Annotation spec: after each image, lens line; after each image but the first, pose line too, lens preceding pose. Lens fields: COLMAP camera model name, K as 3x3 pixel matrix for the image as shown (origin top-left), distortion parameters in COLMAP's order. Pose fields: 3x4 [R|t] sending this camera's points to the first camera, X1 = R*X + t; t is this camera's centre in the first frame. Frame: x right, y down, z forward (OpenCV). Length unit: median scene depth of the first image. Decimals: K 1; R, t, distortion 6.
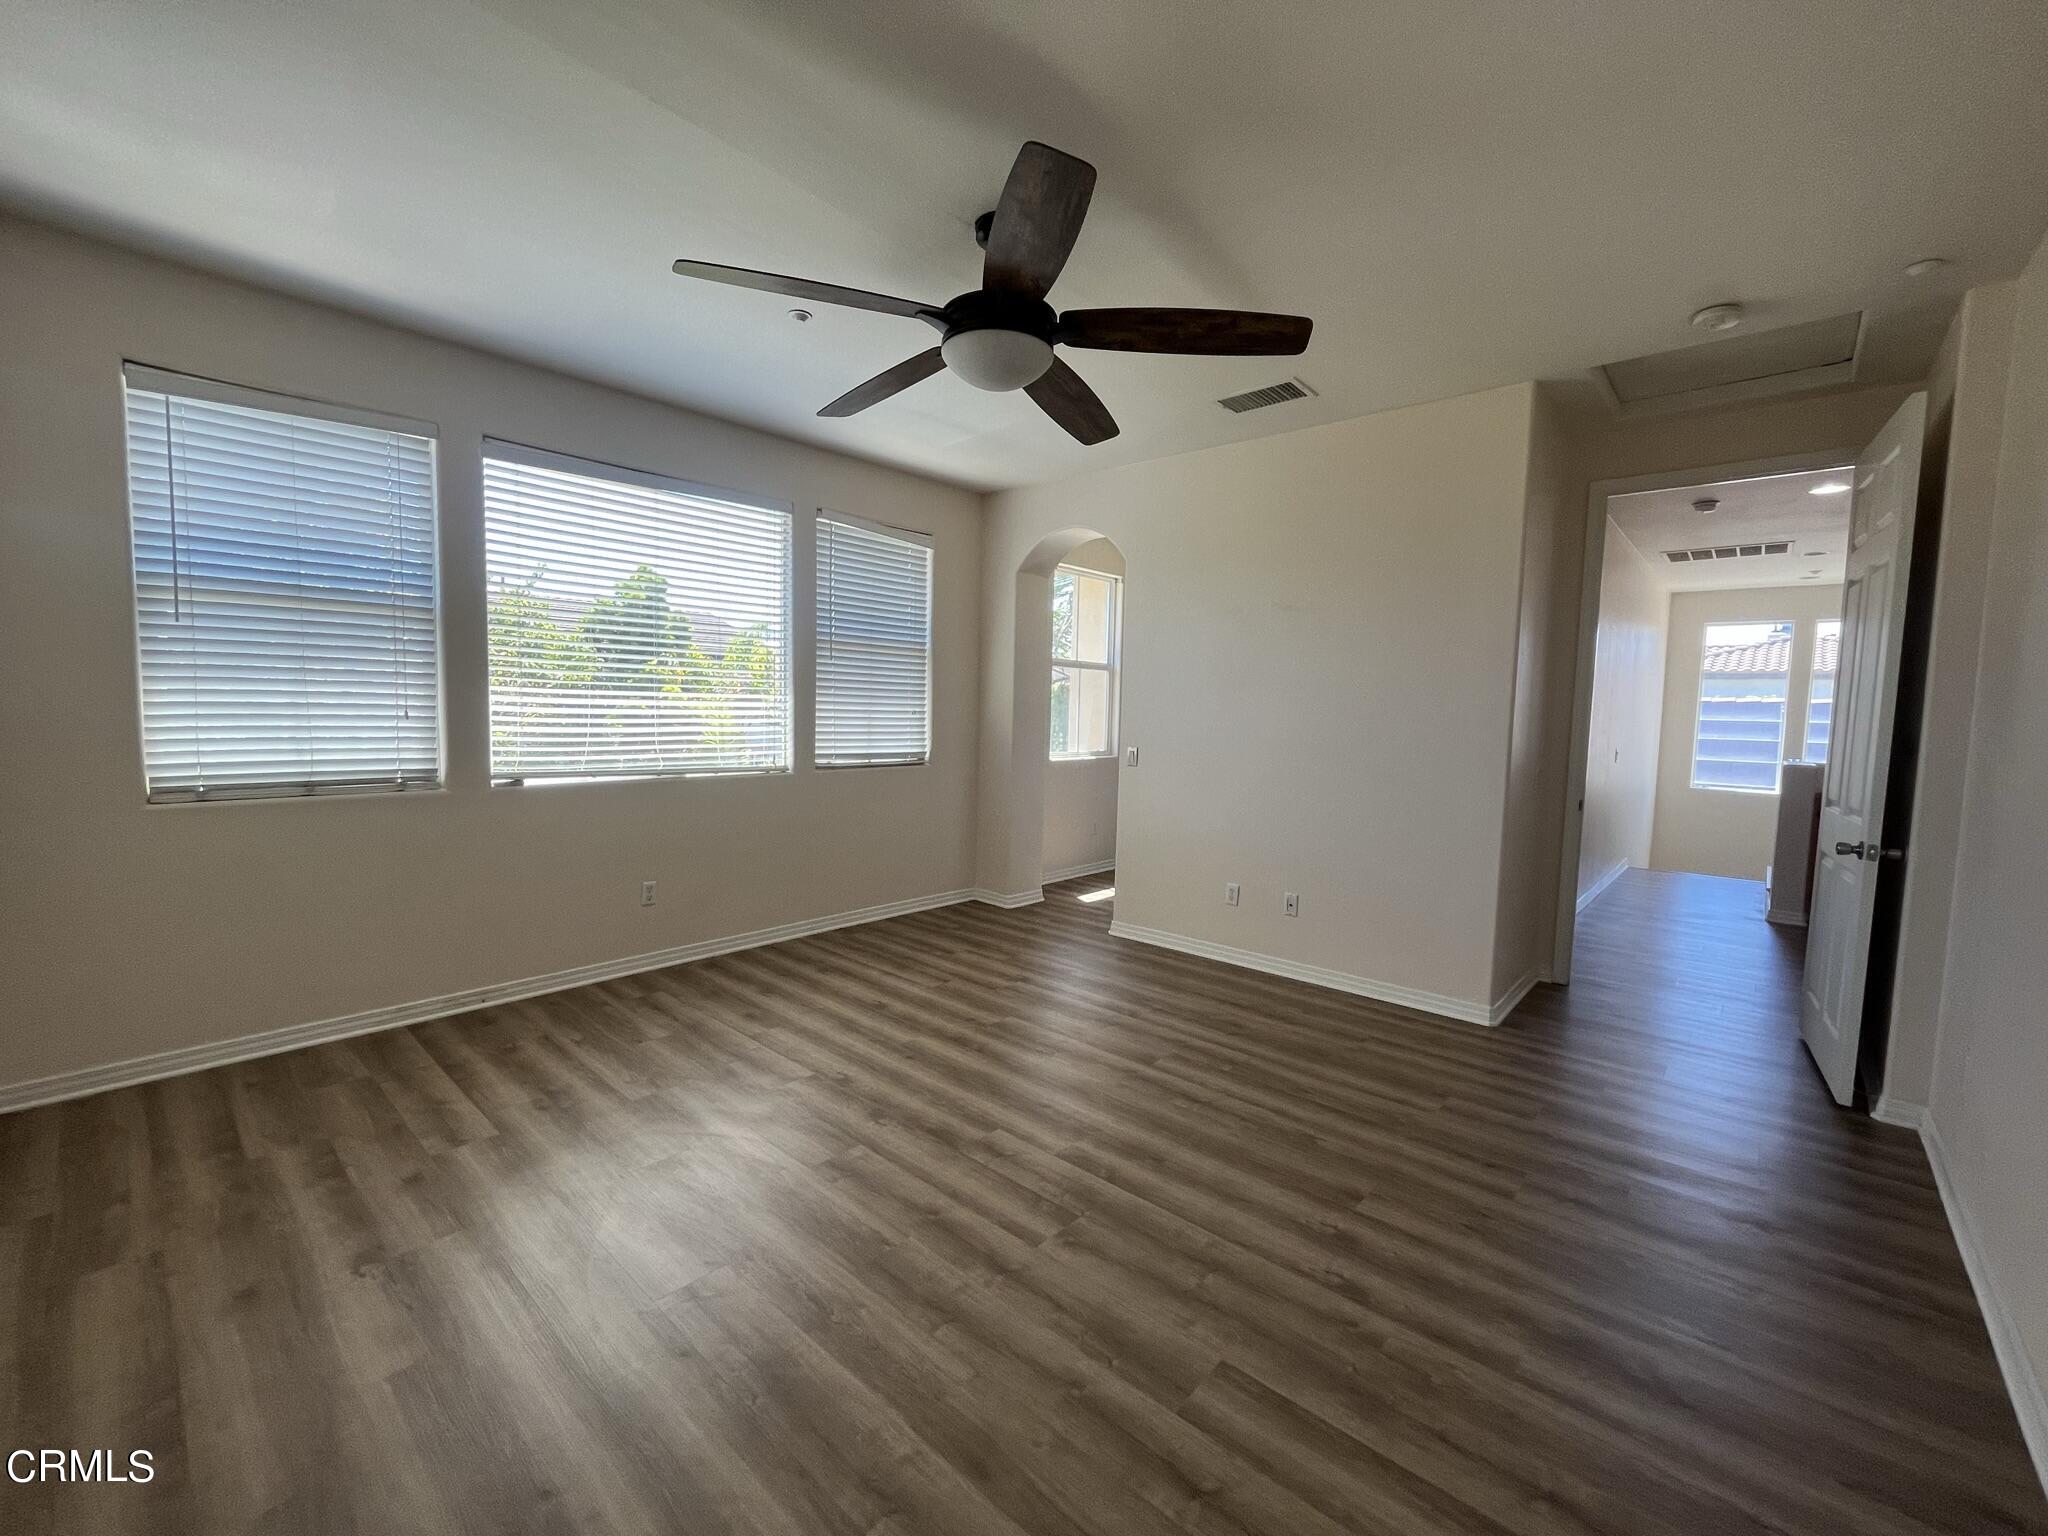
lens RADIAL K [[836.7, 0, 1028.3], [0, 836.7, 769.7], [0, 0, 1]] dist [-0.008161, 0.000737]
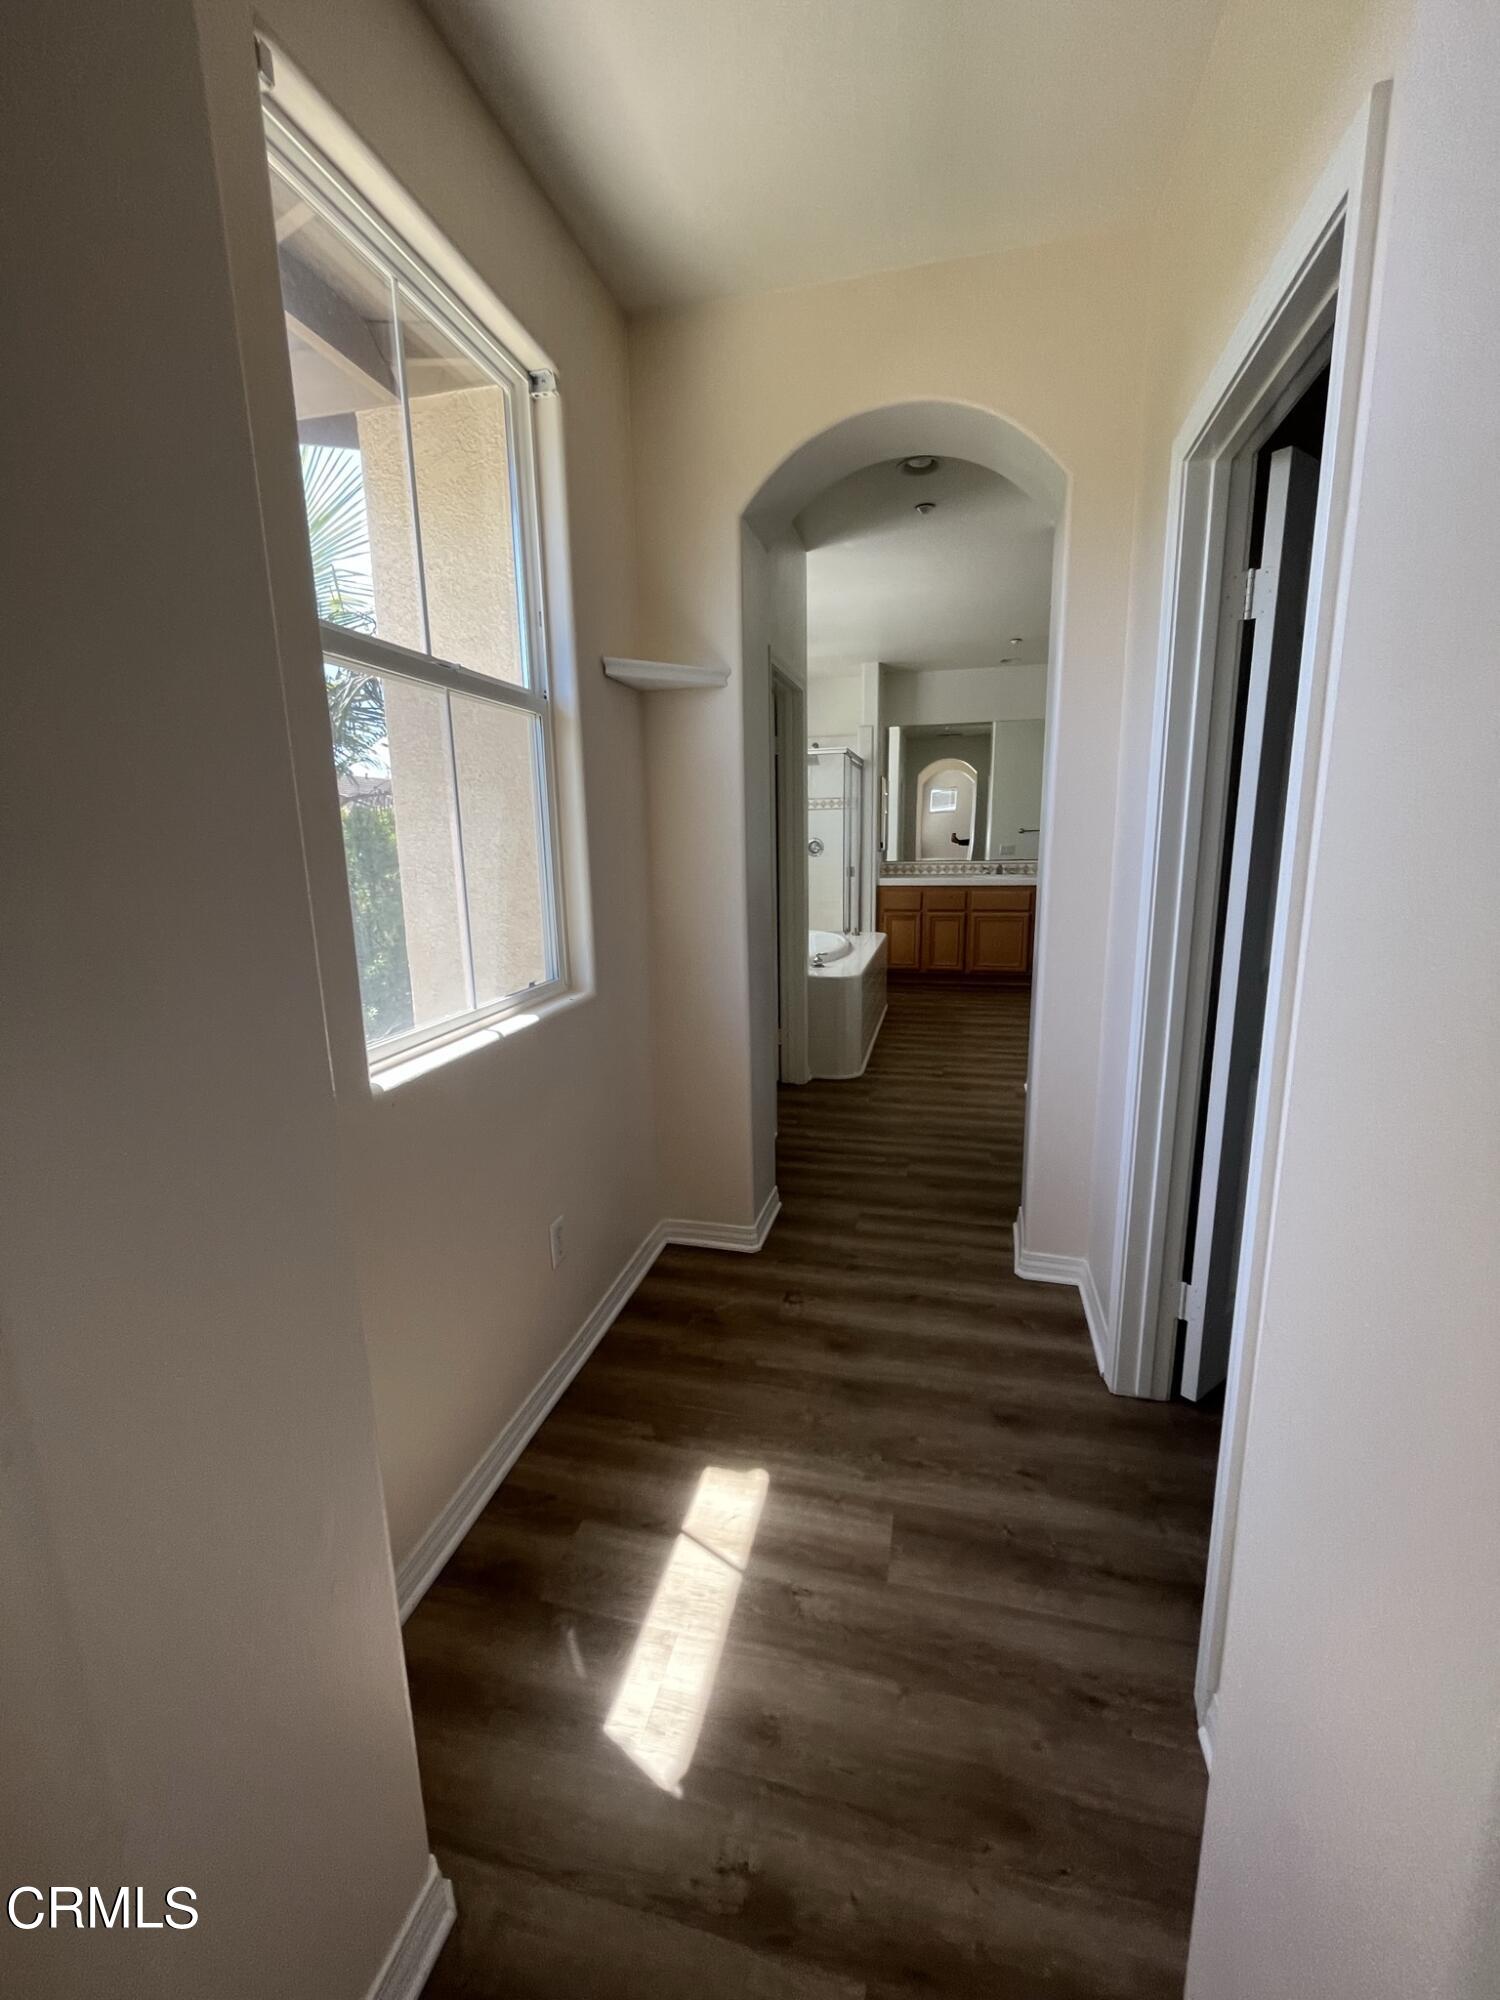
lens RADIAL K [[817.1, 0, 741.9], [0, 817.1, 1004.2], [0, 0, 1]] dist [-0.008161, 0.000737]
pose [[0.887317, -0.133775, 0.441330, 0.018566], [0.078496, 0.986848, 0.141312, -0.051463], [-0.454430, -0.090746, 0.886148, 0.700549]]
